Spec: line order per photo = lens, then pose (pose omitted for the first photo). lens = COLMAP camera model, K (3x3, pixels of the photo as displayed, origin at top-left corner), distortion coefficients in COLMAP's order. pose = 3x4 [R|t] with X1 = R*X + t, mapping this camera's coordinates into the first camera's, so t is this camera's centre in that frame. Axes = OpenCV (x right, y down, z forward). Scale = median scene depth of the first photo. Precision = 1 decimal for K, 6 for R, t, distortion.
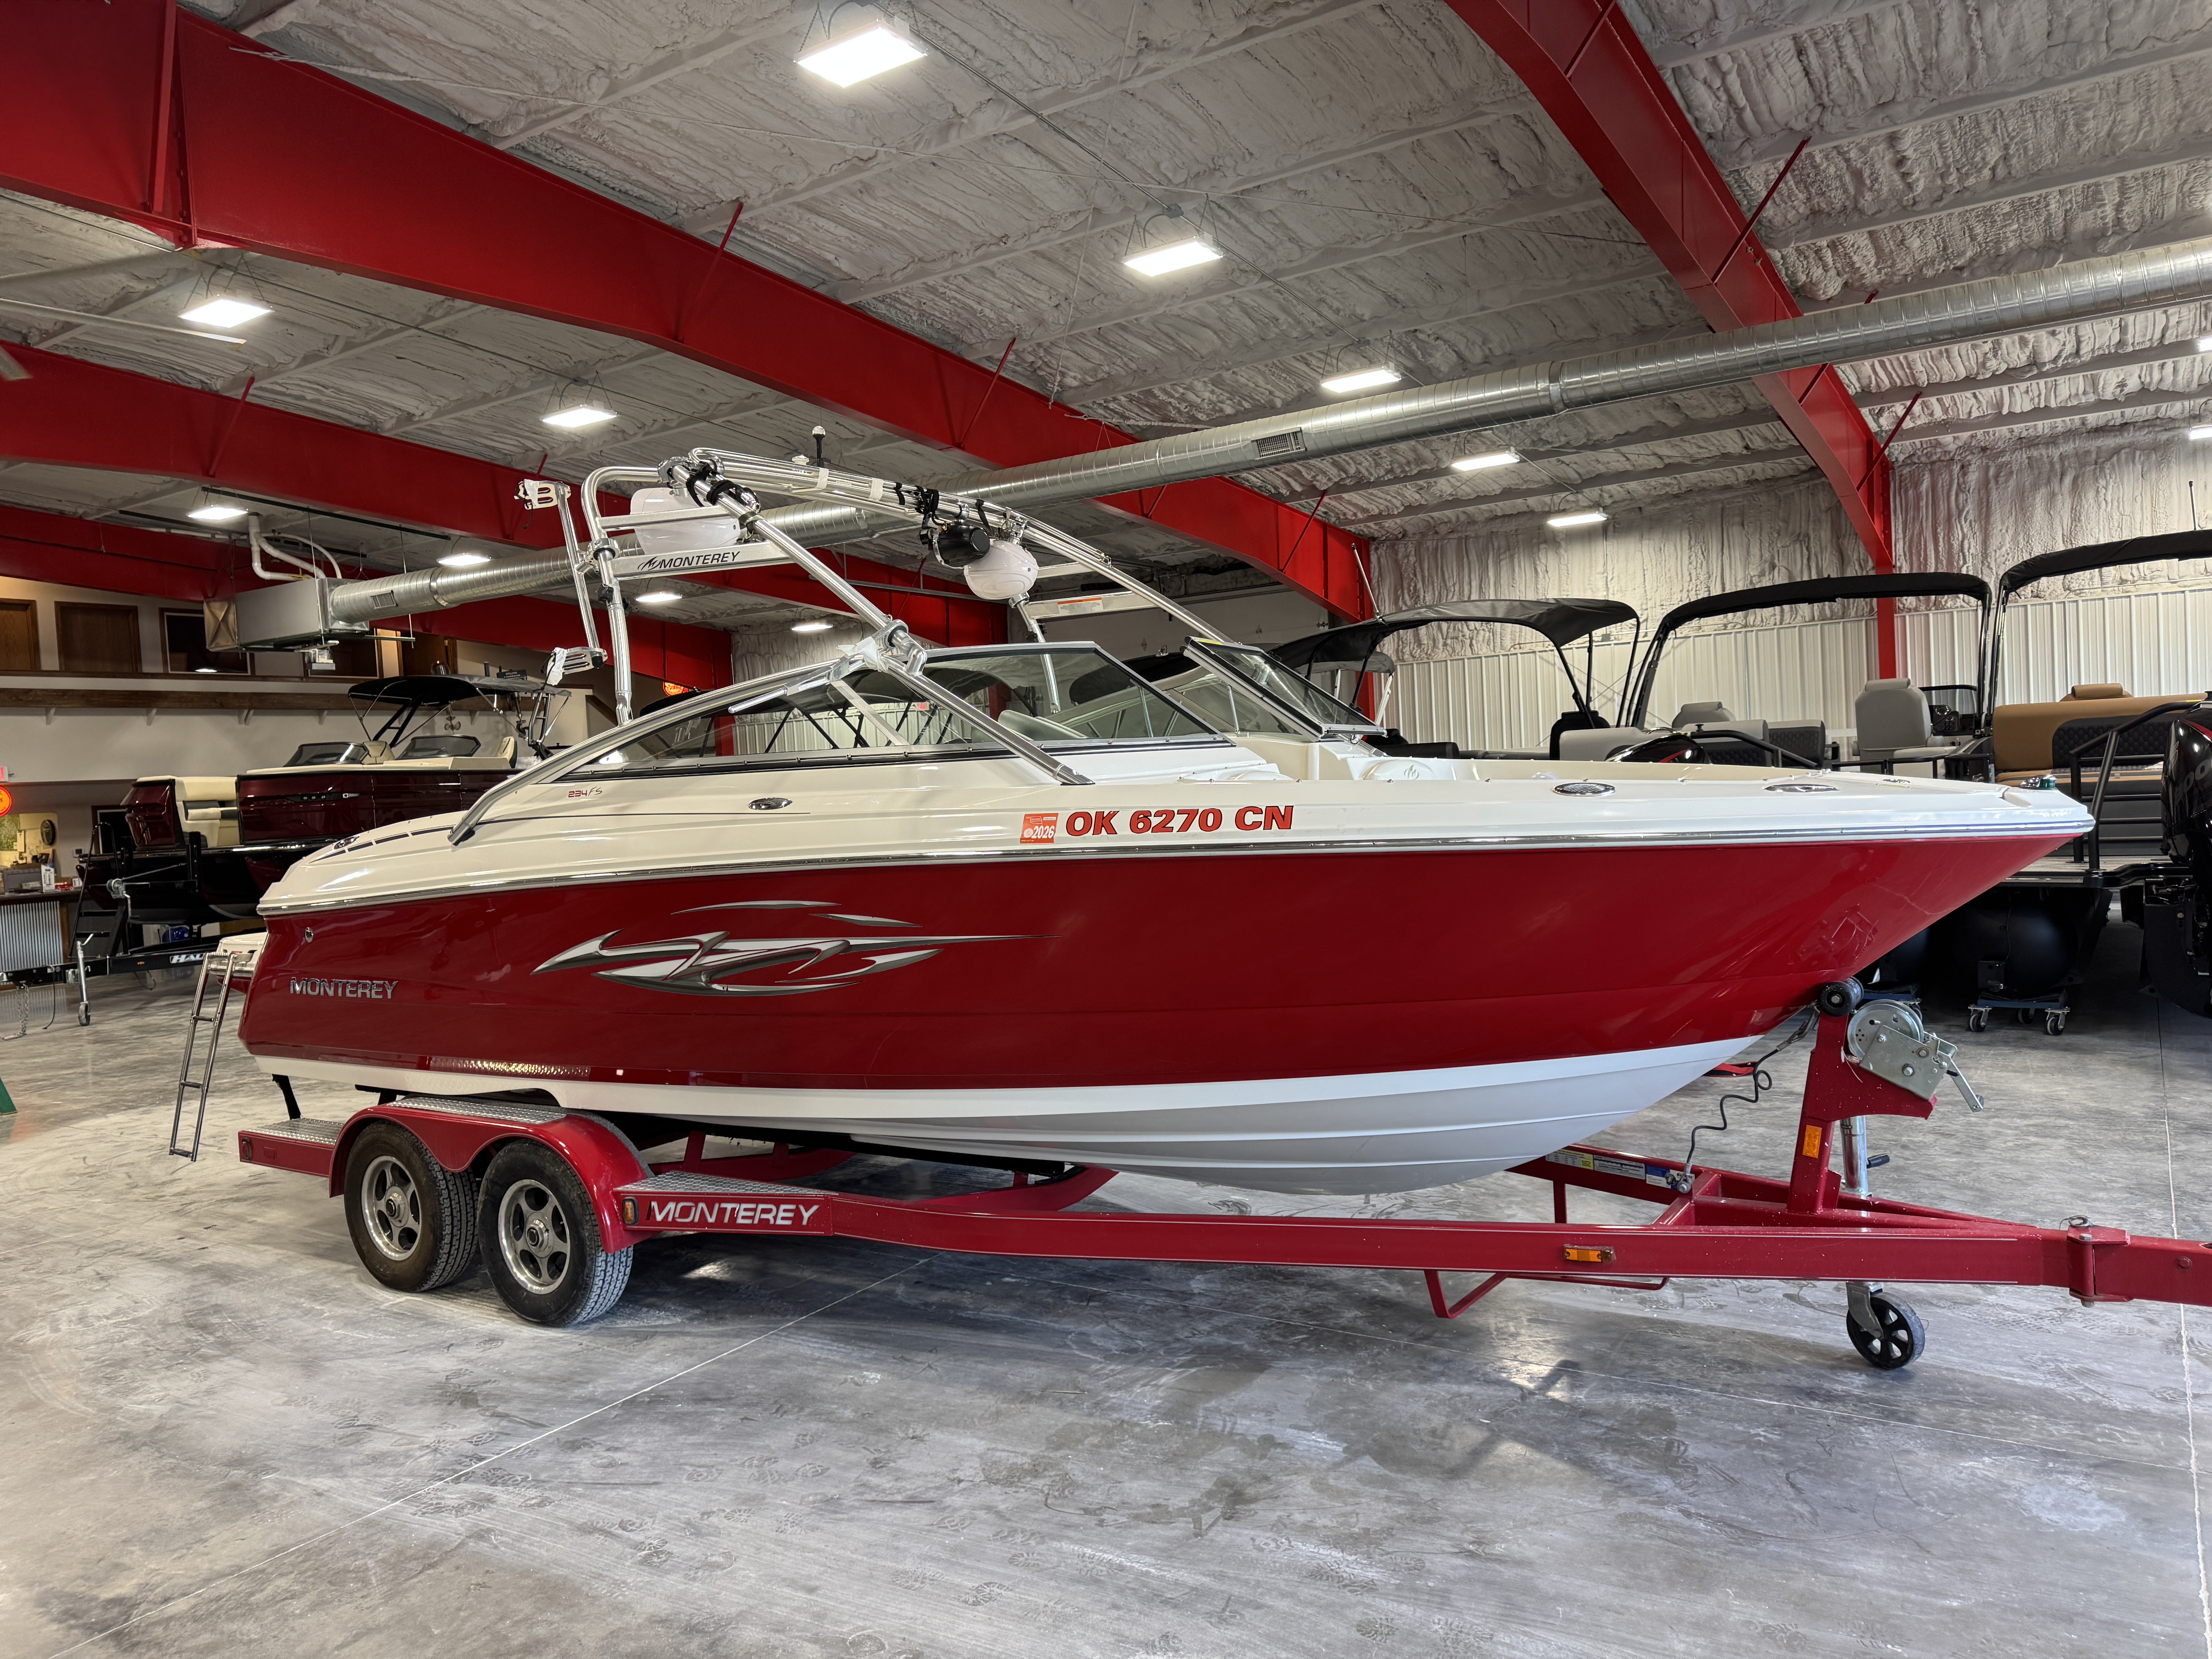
lens RADIAL K [[1565.9, 0, 1094.3], [0, 1565.9, 820.6], [0, 0, 1]] dist [0.026496, -0.029708]
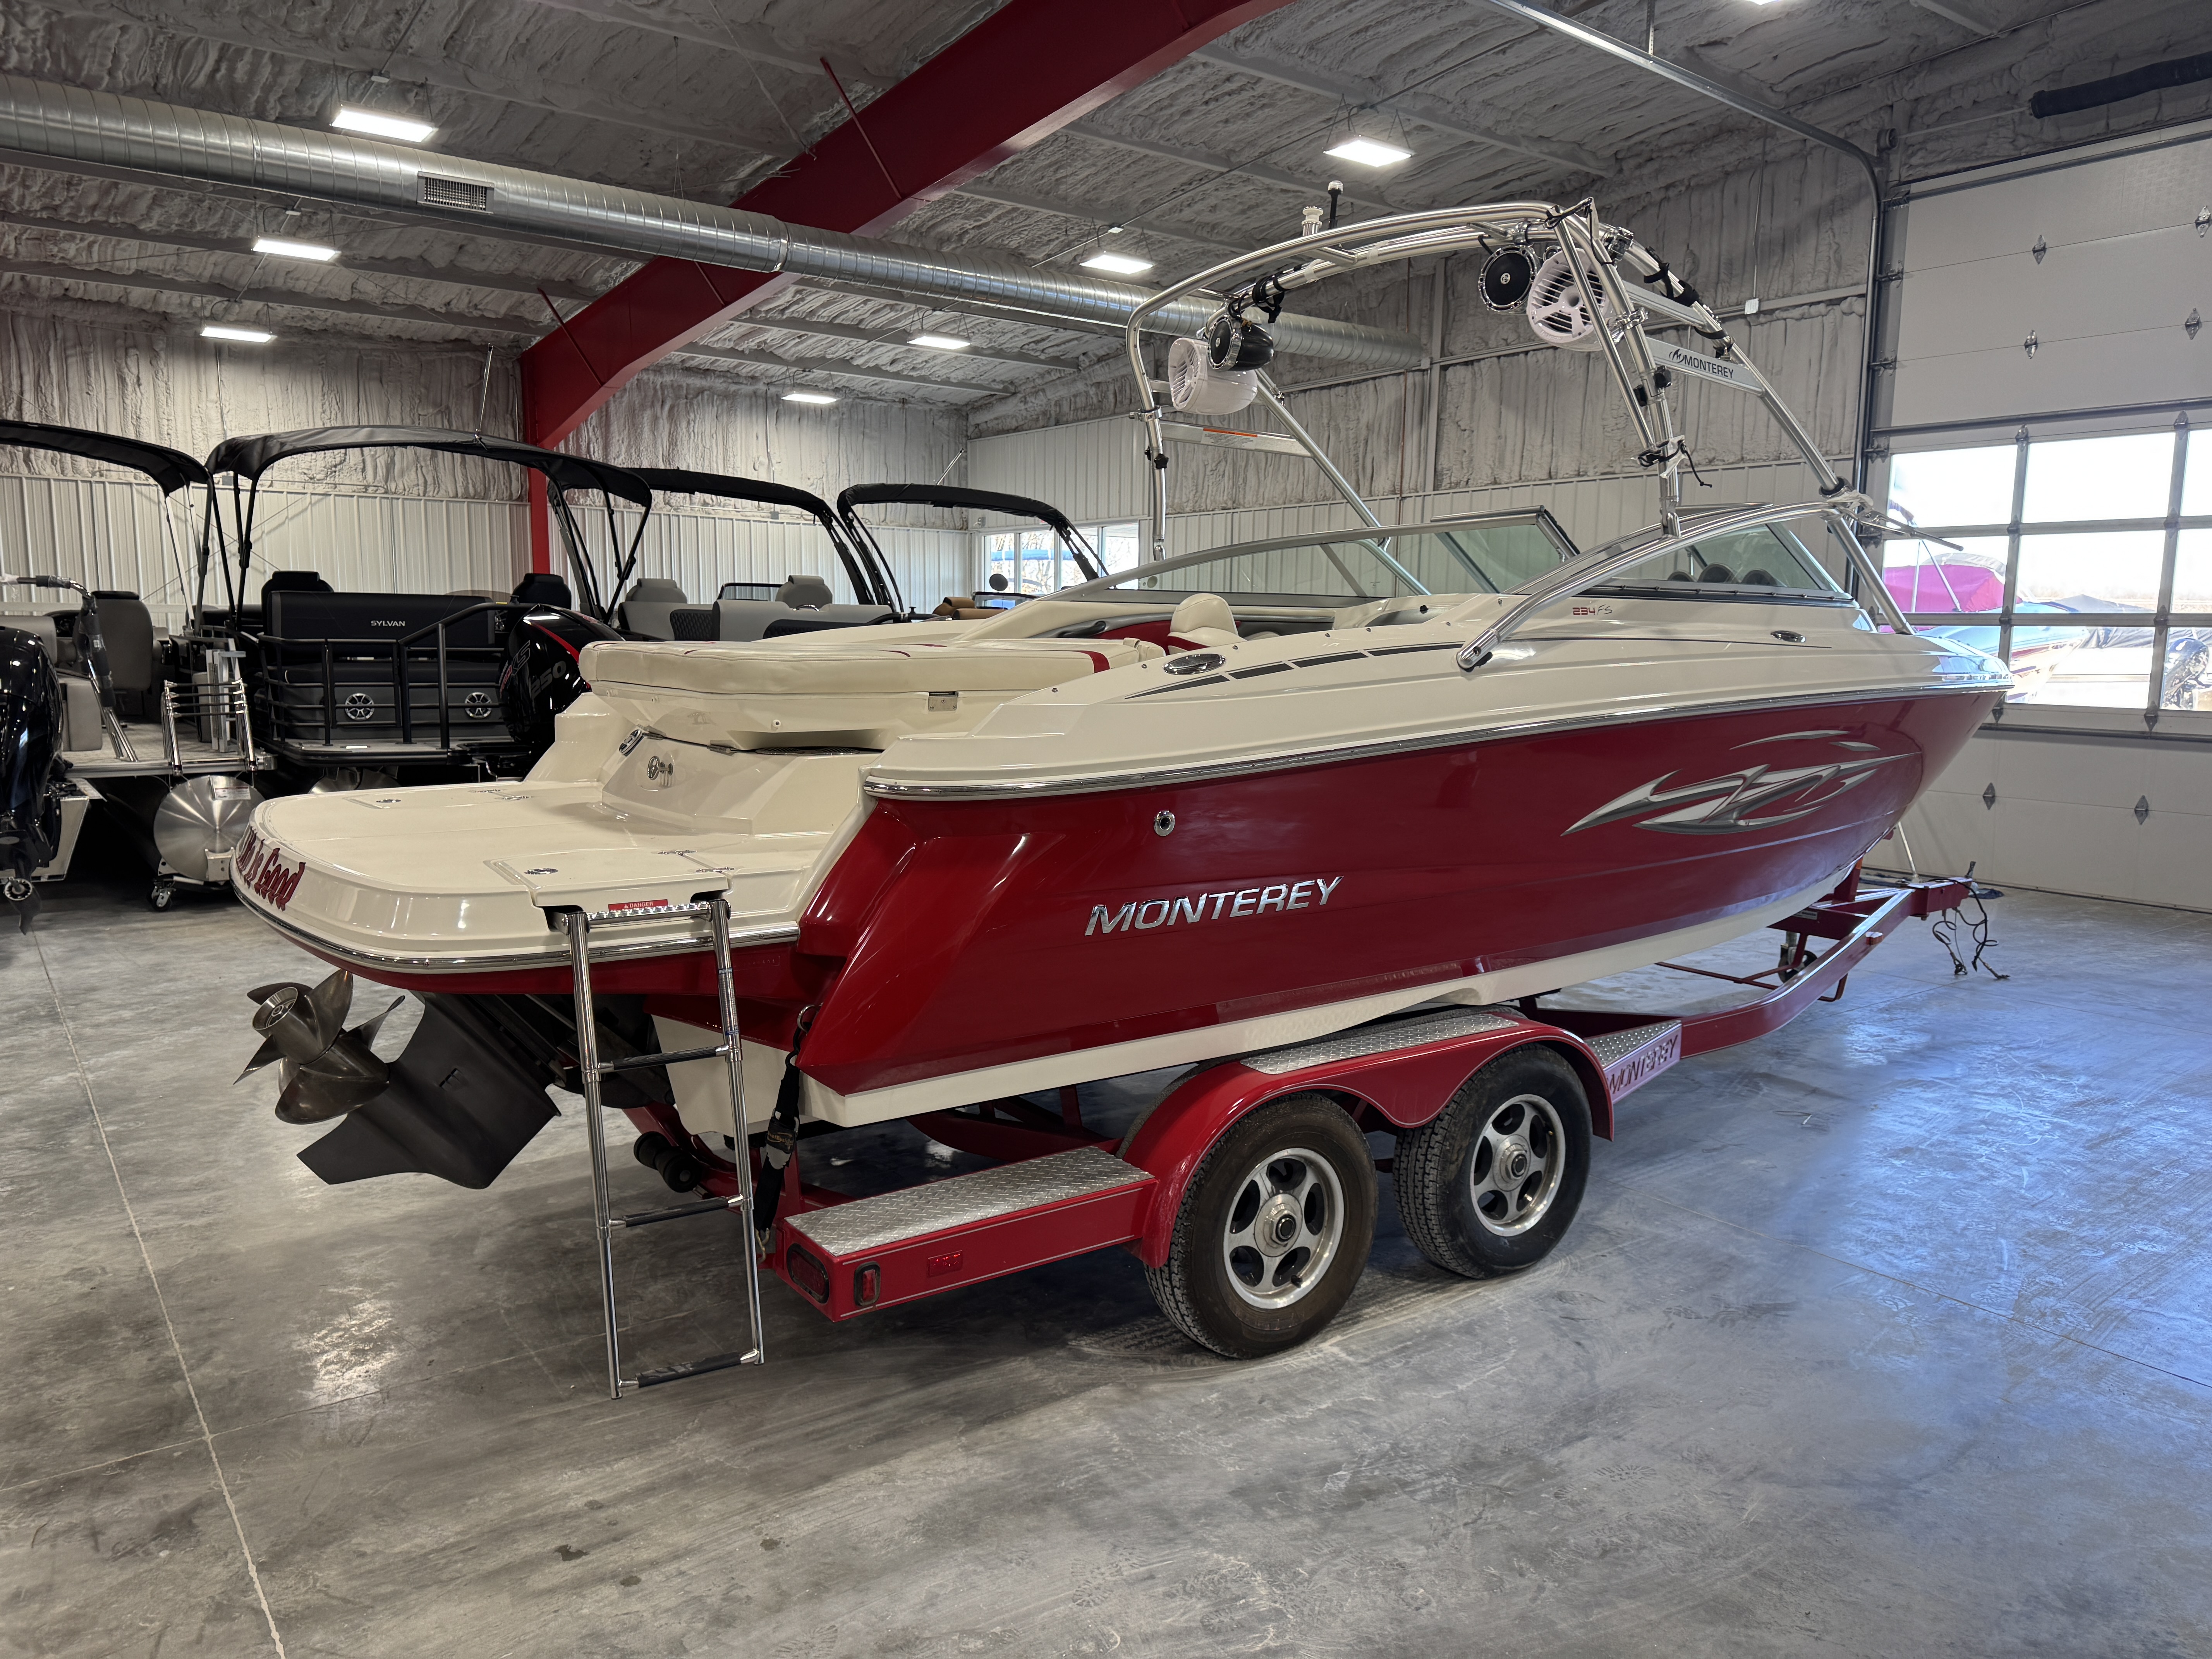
lens RADIAL K [[1581.7, 0, 1094.2], [0, 1581.7, 842.2], [0, 0, 1]] dist [0.012129, -0.008425]
pose [[0.331751, -0.066467, 0.941022, -1.064598], [-0.006446, 0.997332, 0.072717, 0.039664], [-0.943345, -0.030190, 0.330438, 0.857179]]
